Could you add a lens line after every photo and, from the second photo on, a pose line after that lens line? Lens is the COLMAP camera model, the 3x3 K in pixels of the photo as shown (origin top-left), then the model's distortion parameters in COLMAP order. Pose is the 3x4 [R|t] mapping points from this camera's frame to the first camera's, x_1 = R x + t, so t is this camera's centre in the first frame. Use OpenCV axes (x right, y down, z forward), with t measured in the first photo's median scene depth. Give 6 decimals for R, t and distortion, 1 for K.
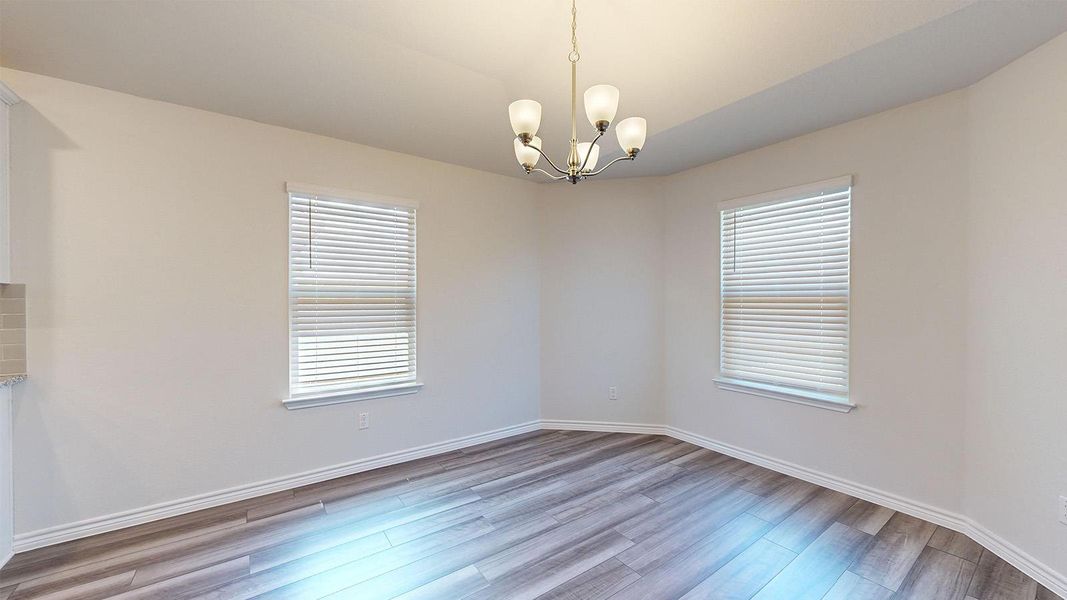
lens RADIAL K [[392.2, 0, 536.0], [0, 392.2, 303.3], [0, 0, 1]] dist [0.001277, -0.000116]
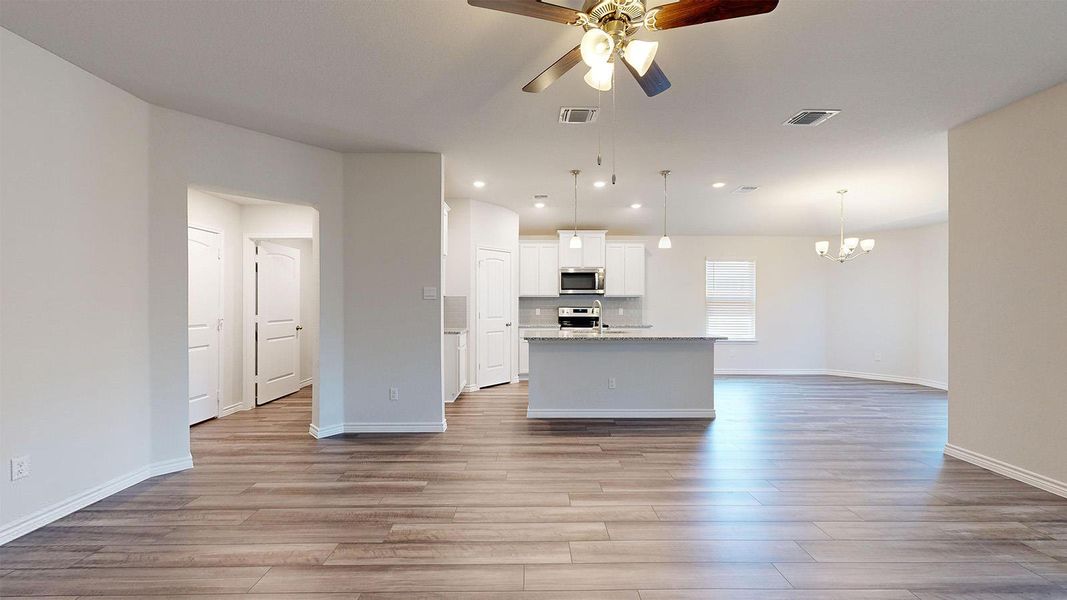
lens RADIAL K [[392.2, 0, 536.4], [0, 392.2, 302.0], [0, 0, 1]] dist [0.001284, -0.000133]
pose [[0.821981, 0.002217, -0.569510, -0.084572], [-0.007484, 0.999948, -0.006910, 0.022660], [0.569466, 0.009942, 0.821955, -2.067838]]
